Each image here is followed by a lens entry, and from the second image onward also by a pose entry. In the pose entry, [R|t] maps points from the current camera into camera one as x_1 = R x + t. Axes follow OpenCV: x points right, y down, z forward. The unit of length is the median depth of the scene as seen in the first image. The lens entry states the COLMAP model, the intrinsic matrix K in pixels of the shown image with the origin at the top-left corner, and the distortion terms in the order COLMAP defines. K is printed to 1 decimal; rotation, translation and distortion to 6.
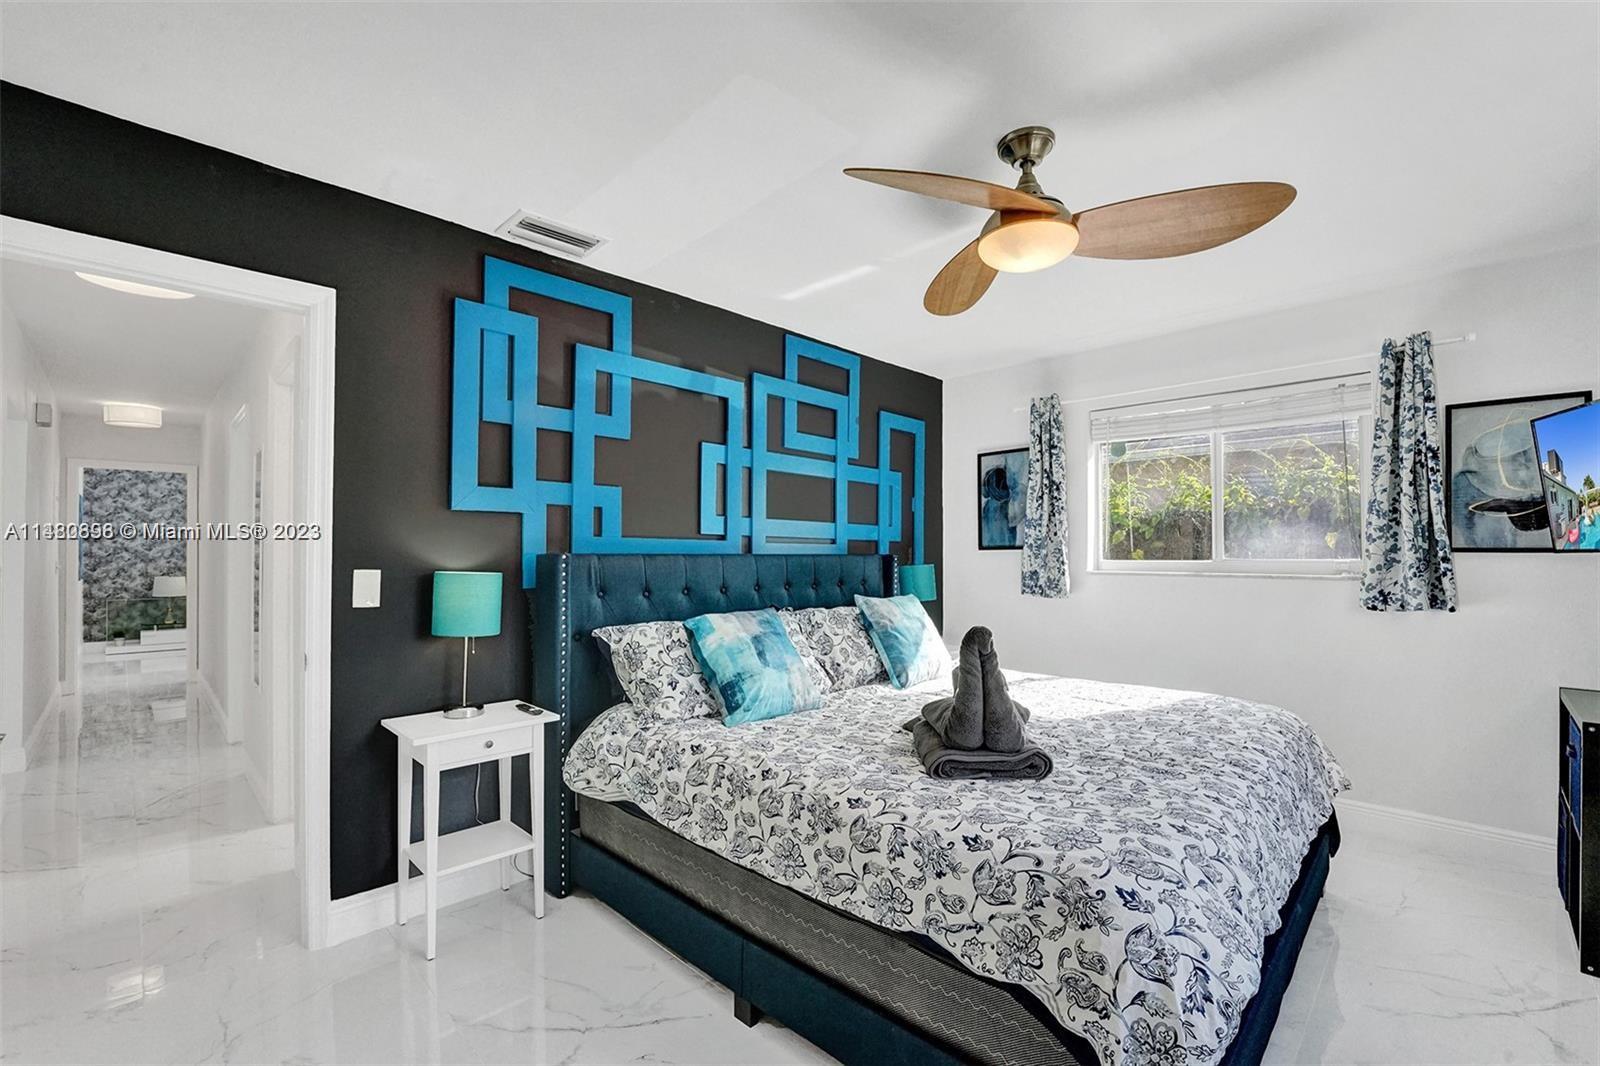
lens RADIAL K [[699.8, 0, 802.9], [0, 699.8, 539.6], [0, 0, 1]] dist [-0.000298, 0.000009]
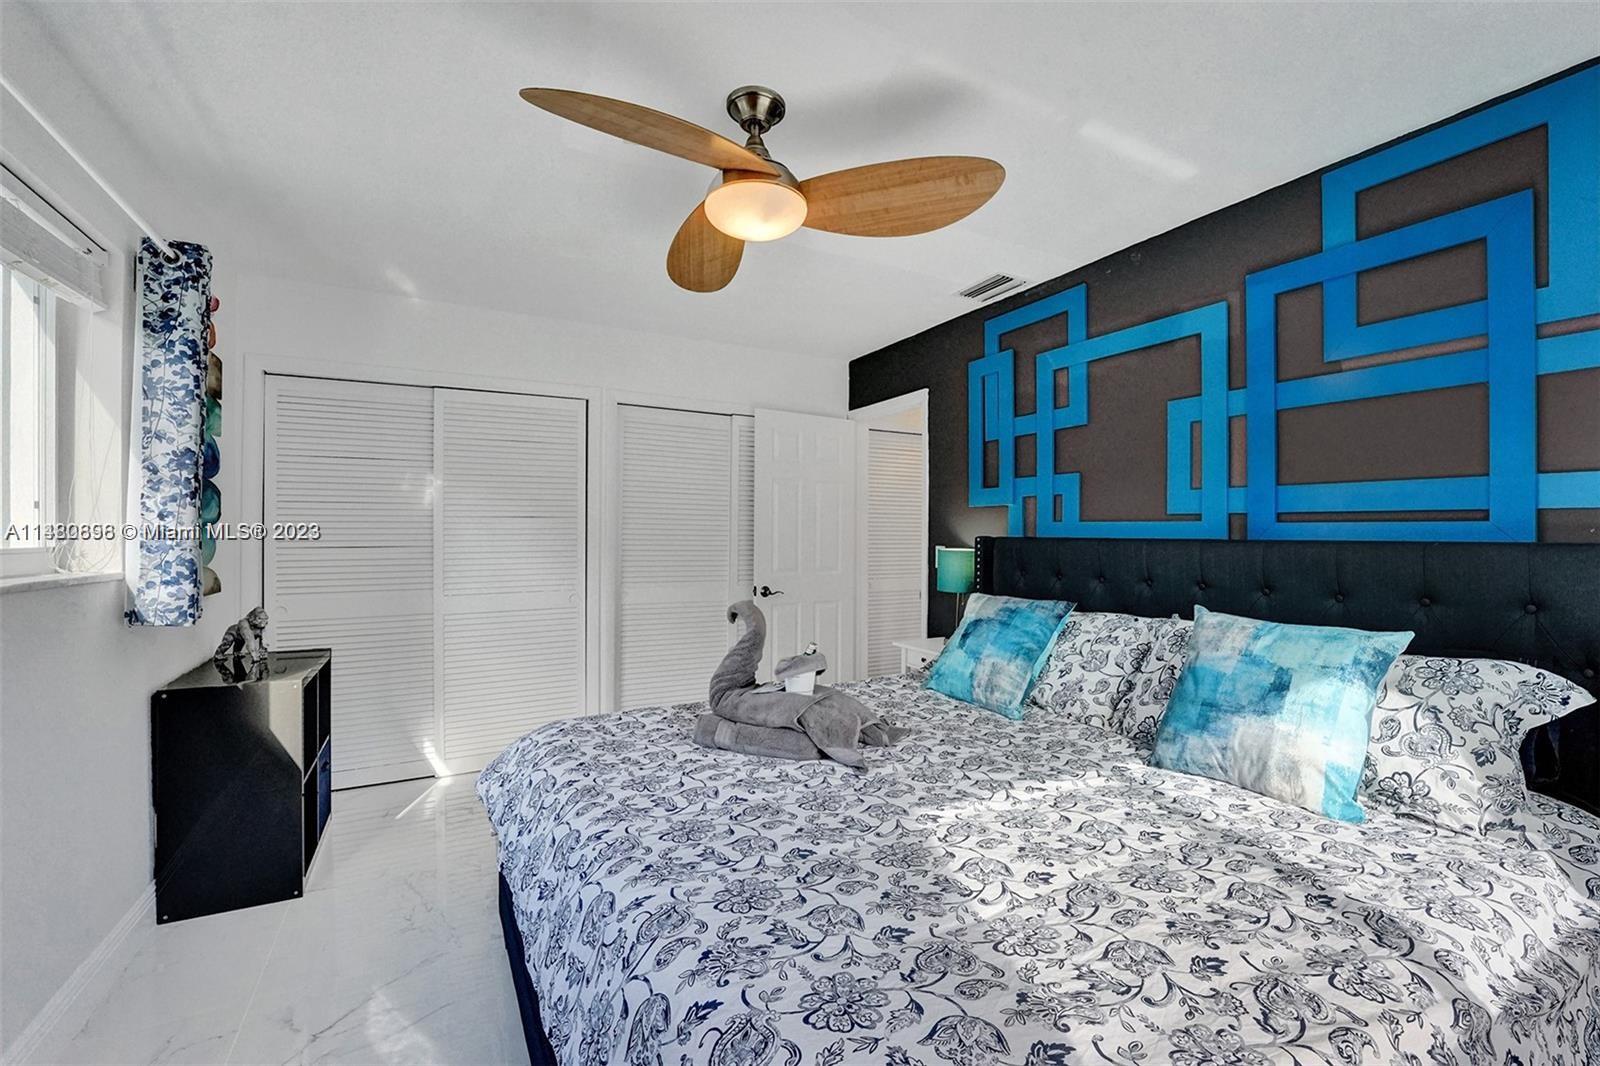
lens RADIAL K [[667.5, 0, 800.0], [0, 667.5, 533.0], [0, 0, 1]] dist [-0.000339, -0.000051]
pose [[-0.299510, -0.006484, -0.954071, 0.818095], [0.011892, 0.999874, -0.010528, 0.019562], [0.954019, -0.014500, -0.299395, 0.923779]]
